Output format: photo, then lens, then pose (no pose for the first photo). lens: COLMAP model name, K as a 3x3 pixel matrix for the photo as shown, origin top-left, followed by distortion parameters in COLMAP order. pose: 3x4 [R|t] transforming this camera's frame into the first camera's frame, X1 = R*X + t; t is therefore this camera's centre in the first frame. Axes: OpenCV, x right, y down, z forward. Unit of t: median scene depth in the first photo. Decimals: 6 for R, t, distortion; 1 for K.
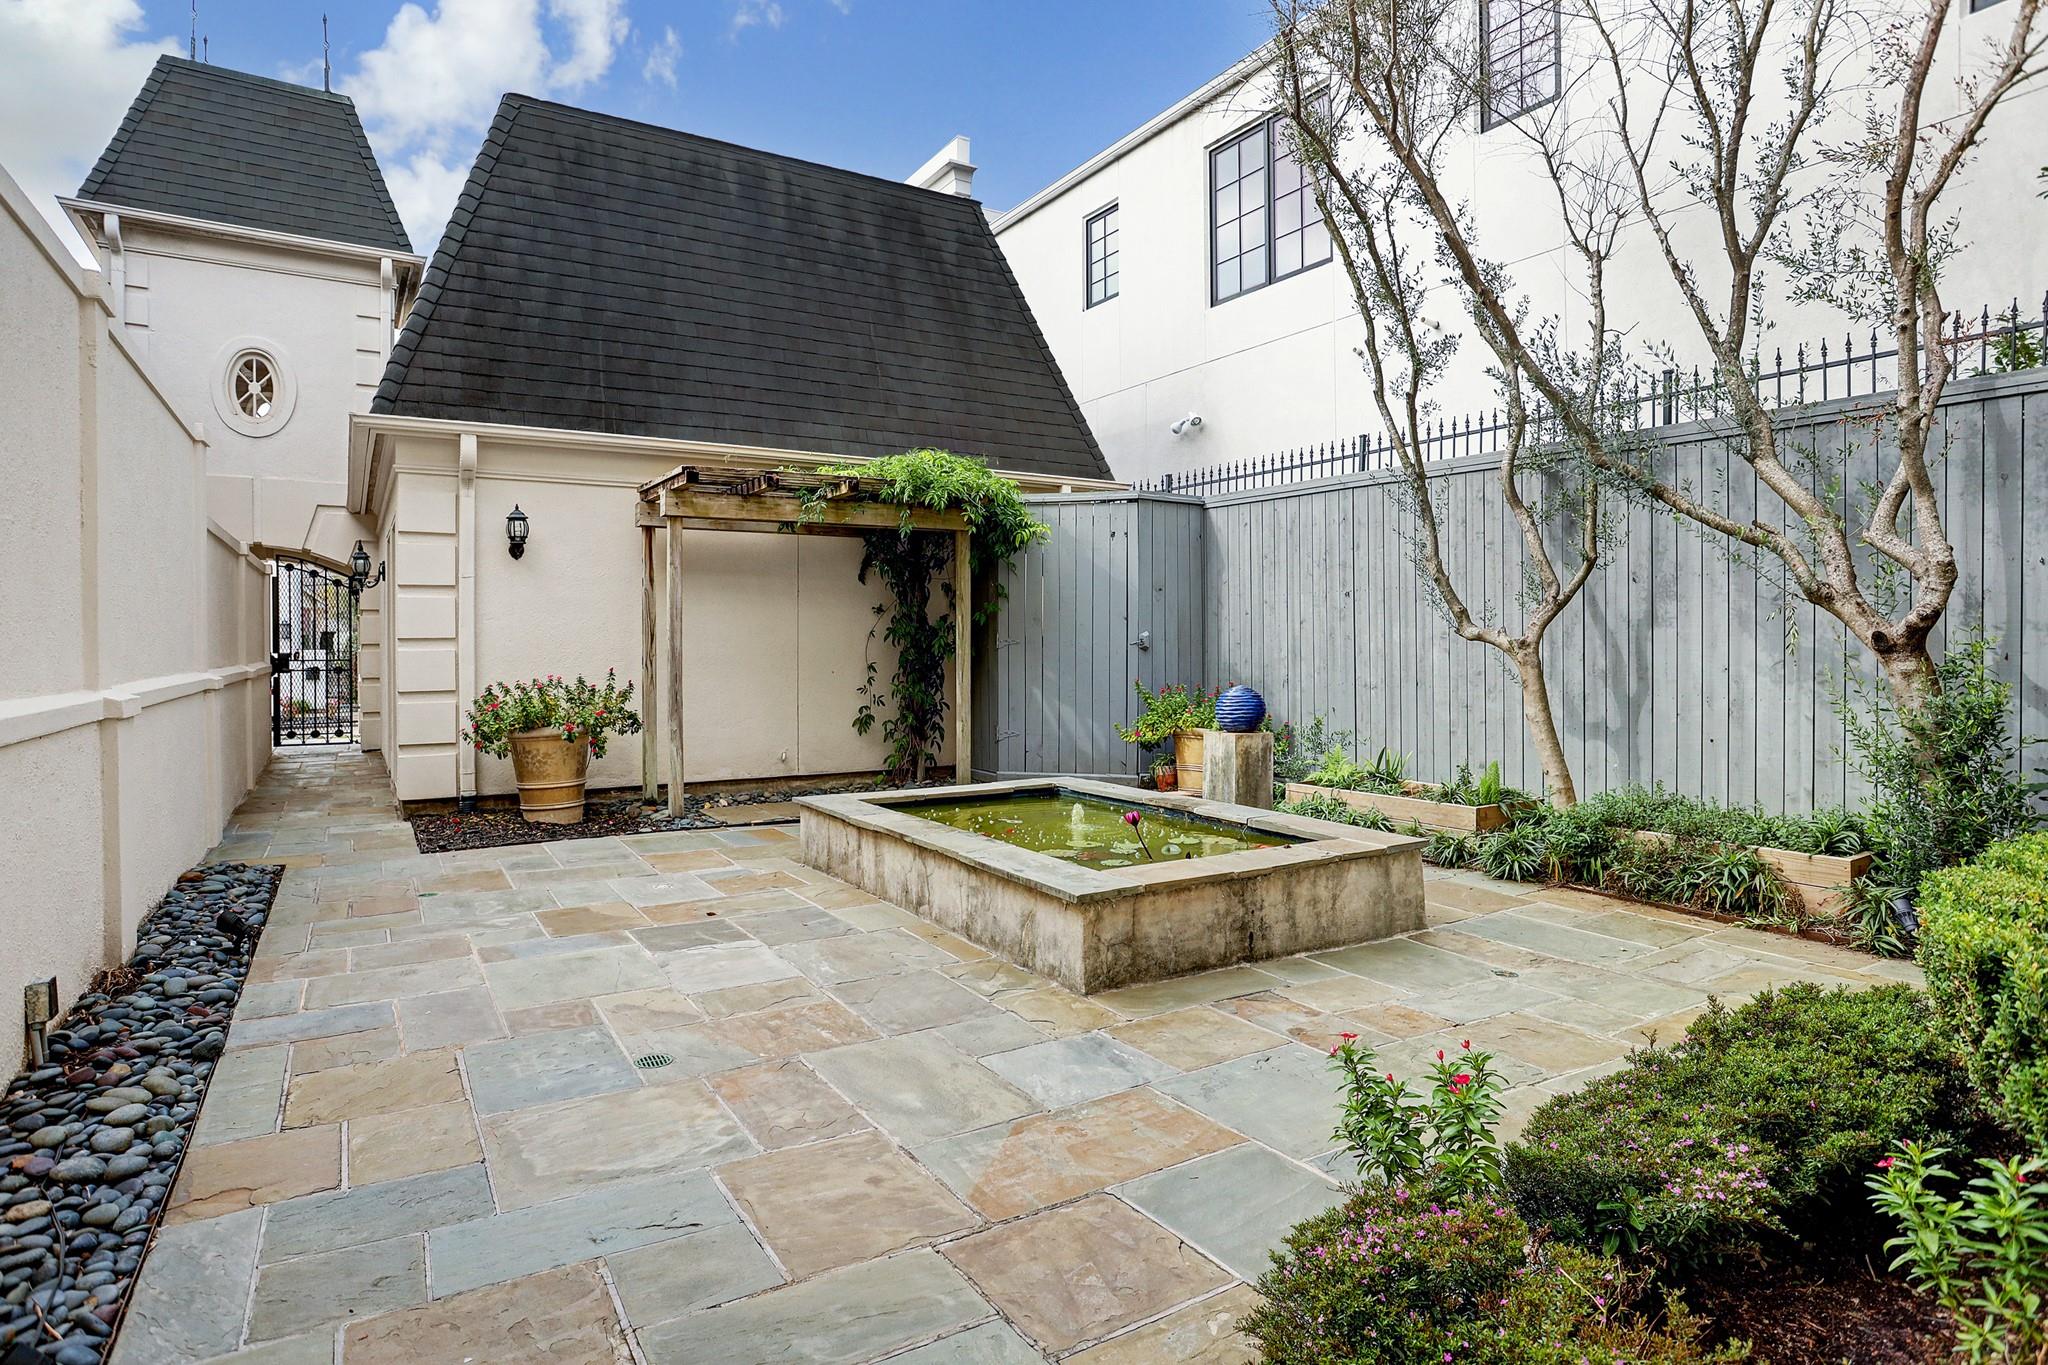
lens RADIAL K [[1111.8, 0, 1033.8], [0, 1111.8, 657.4], [0, 0, 1]] dist [0.001727, 0.000650]
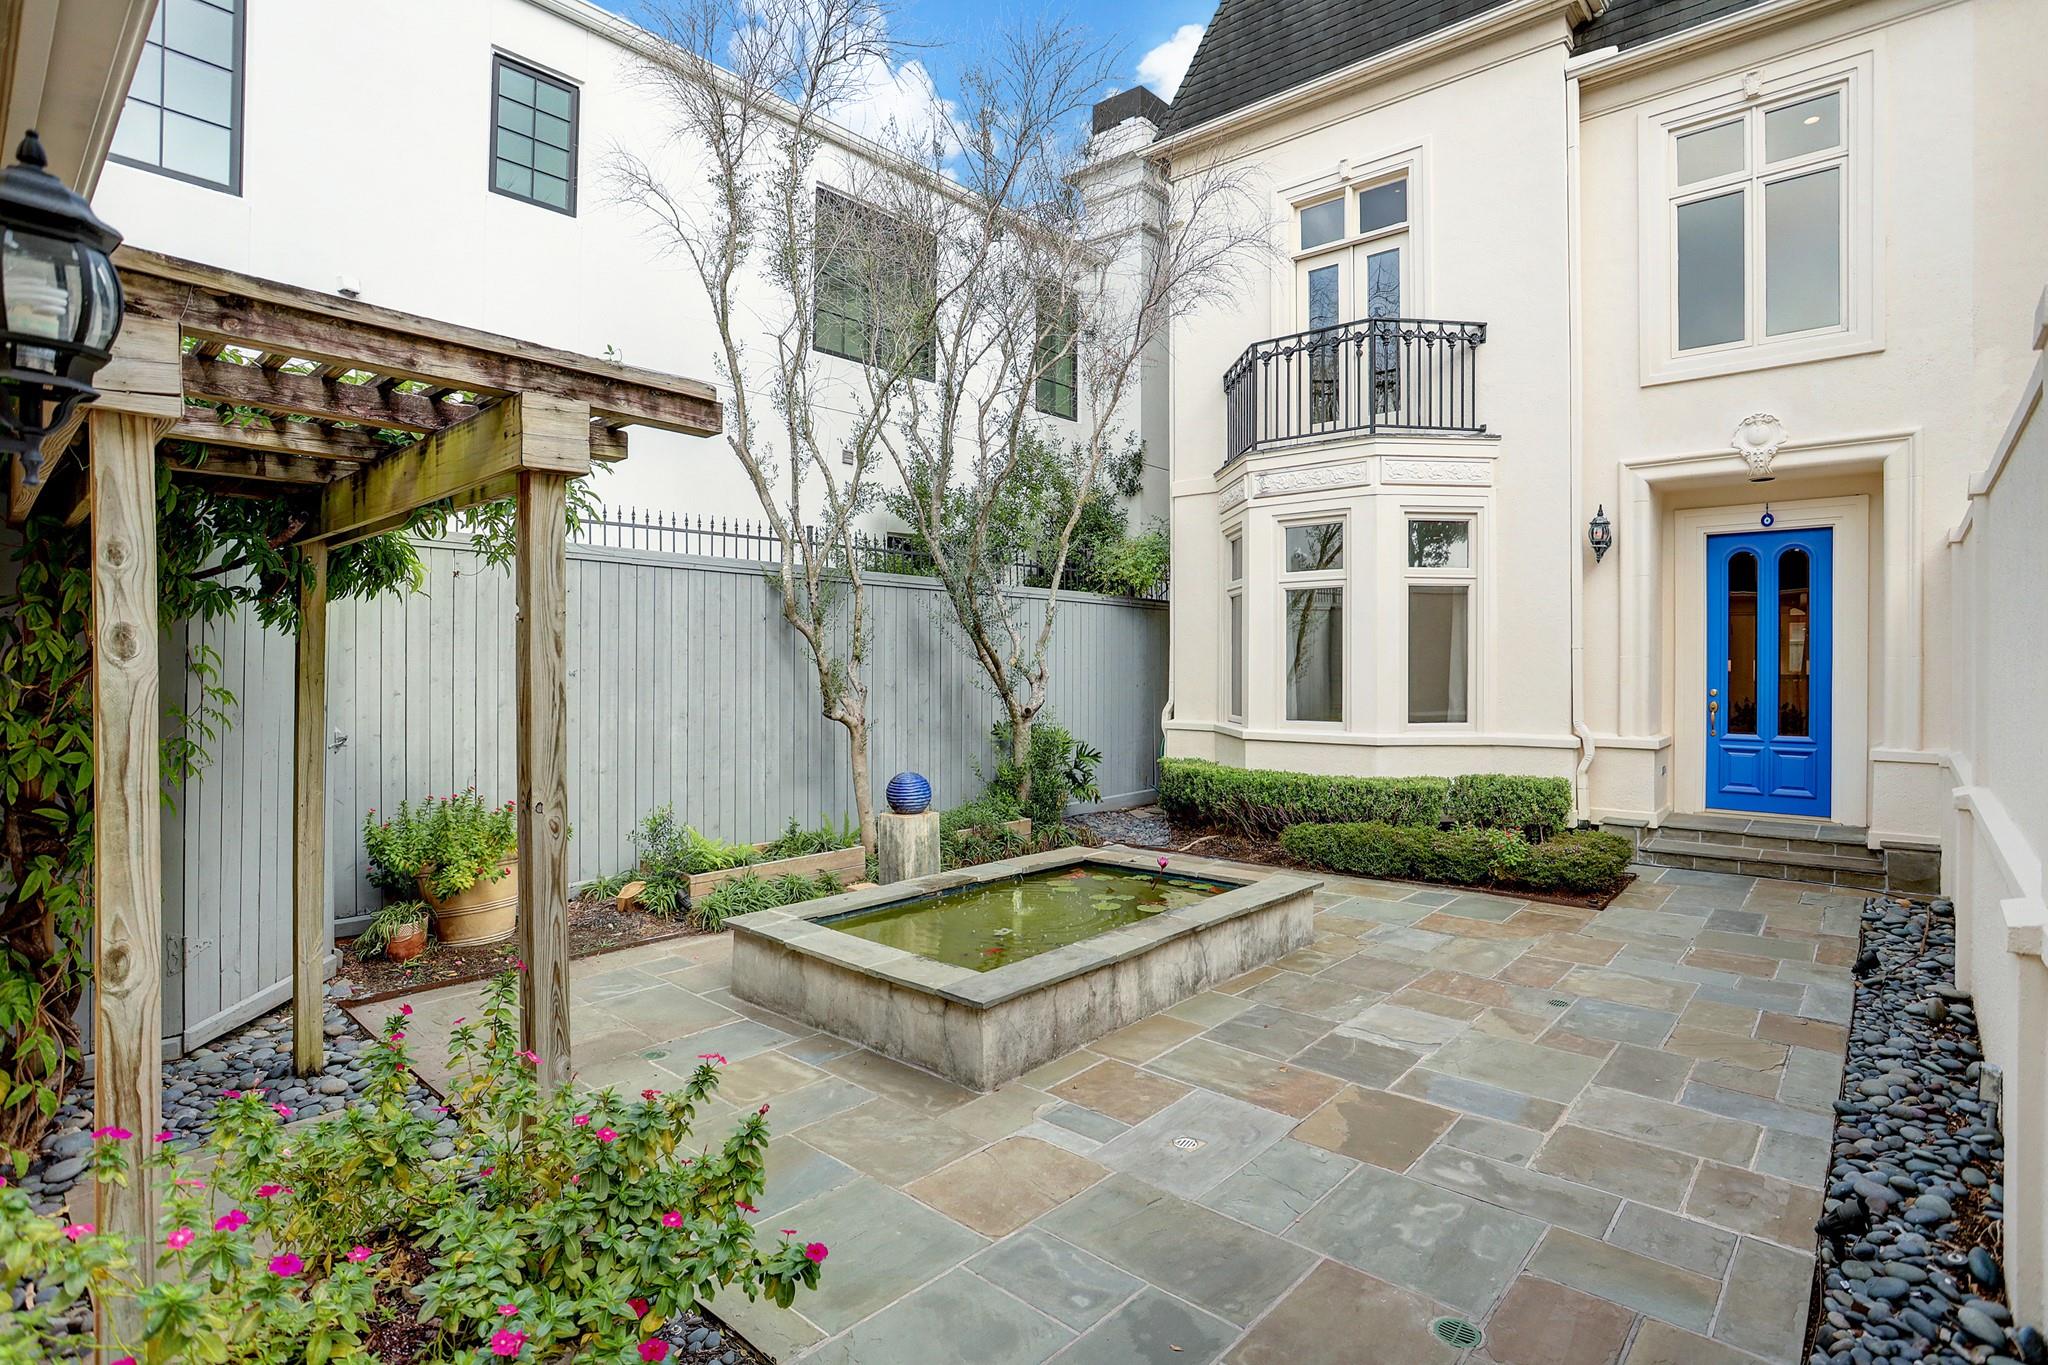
lens RADIAL K [[1021.9, 0, 1028.7], [0, 1021.9, 657.2], [0, 0, 1]] dist [-0.001189, 0.000534]
pose [[-0.303696, 0.005159, 0.952755, -1.111360], [0.005594, 0.999978, -0.003632, -0.114255], [-0.952753, 0.004226, -0.303718, 1.572904]]
